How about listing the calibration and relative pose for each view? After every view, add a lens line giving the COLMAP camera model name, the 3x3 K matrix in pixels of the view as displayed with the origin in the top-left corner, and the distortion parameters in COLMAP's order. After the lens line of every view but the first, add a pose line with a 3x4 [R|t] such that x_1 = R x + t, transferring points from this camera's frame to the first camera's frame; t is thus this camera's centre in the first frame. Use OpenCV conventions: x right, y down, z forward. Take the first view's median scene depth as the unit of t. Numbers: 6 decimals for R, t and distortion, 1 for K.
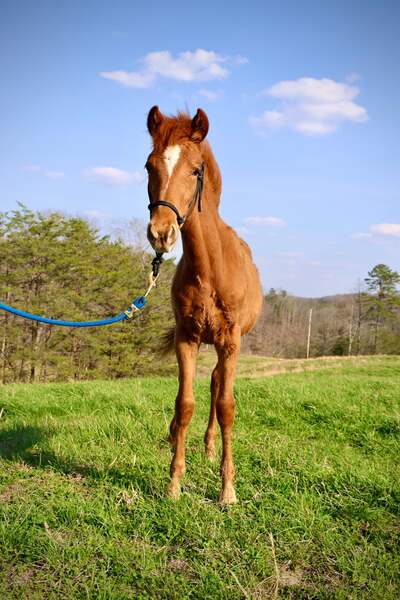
lens RADIAL K [[1417.2, 0, 200.0], [0, 1417.2, 300.0], [0, 0, 1]] dist [0.646282, 0.008121]
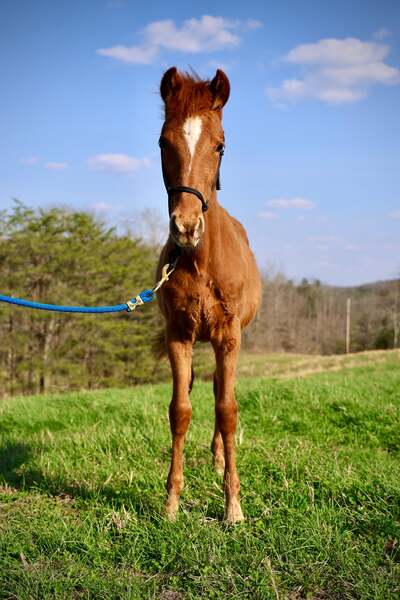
lens RADIAL K [[1417.2, 0, 200.0], [0, 1417.2, 300.0], [0, 0, 1]] dist [0.646282, 0.008121]
pose [[0.994204, -0.051531, -0.094352, 0.079068], [0.050701, 0.998651, -0.011174, 0.014025], [0.094800, 0.006325, 0.995476, 0.112895]]
